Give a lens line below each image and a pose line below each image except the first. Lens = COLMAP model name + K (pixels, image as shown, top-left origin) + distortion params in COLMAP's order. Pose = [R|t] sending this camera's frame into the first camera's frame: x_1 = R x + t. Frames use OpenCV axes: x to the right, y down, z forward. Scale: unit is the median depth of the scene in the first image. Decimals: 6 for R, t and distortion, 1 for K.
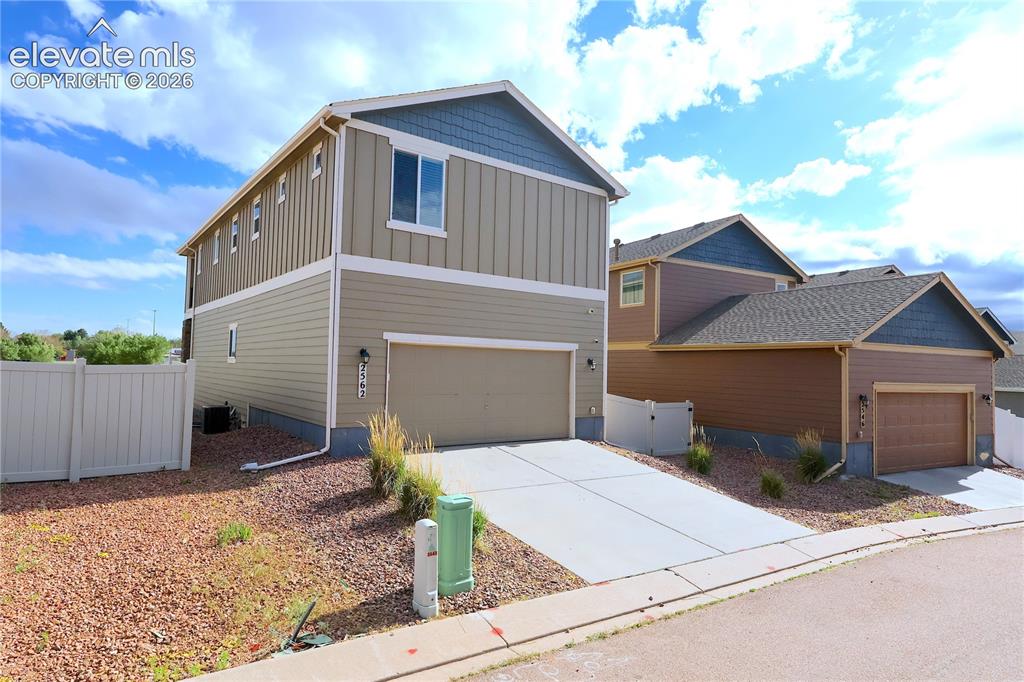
lens RADIAL K [[631.4, 0, 512.0], [0, 631.4, 341.0], [0, 0, 1]] dist [-0.000367, -0.000232]
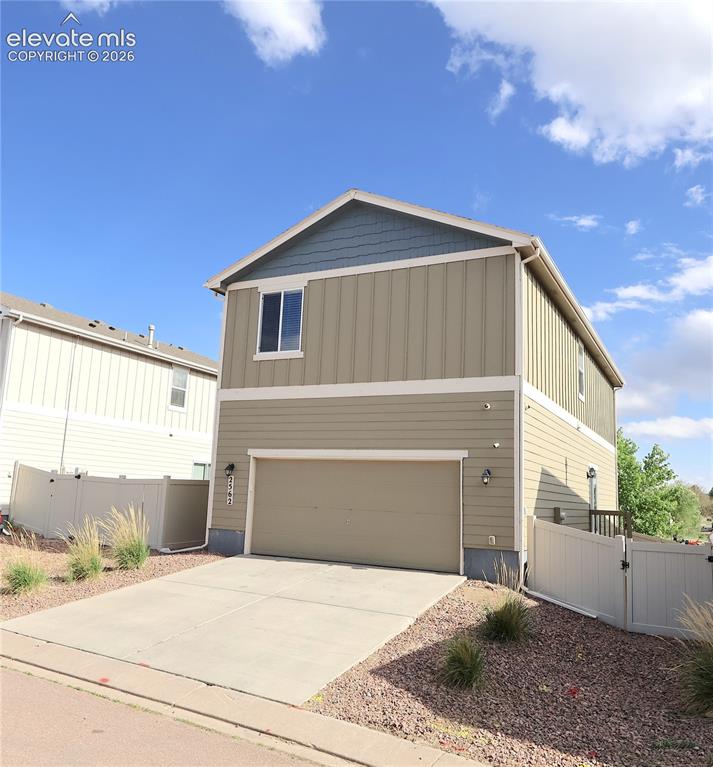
lens RADIAL K [[629.6, 0, 356.5], [0, 629.6, 383.5], [0, 0, 1]] dist [-0.001779, -0.000542]
pose [[0.424842, -0.150373, -0.892691, 0.914577], [0.016909, 0.987253, -0.158255, 0.052563], [0.905110, 0.052139, 0.421969, 0.660797]]
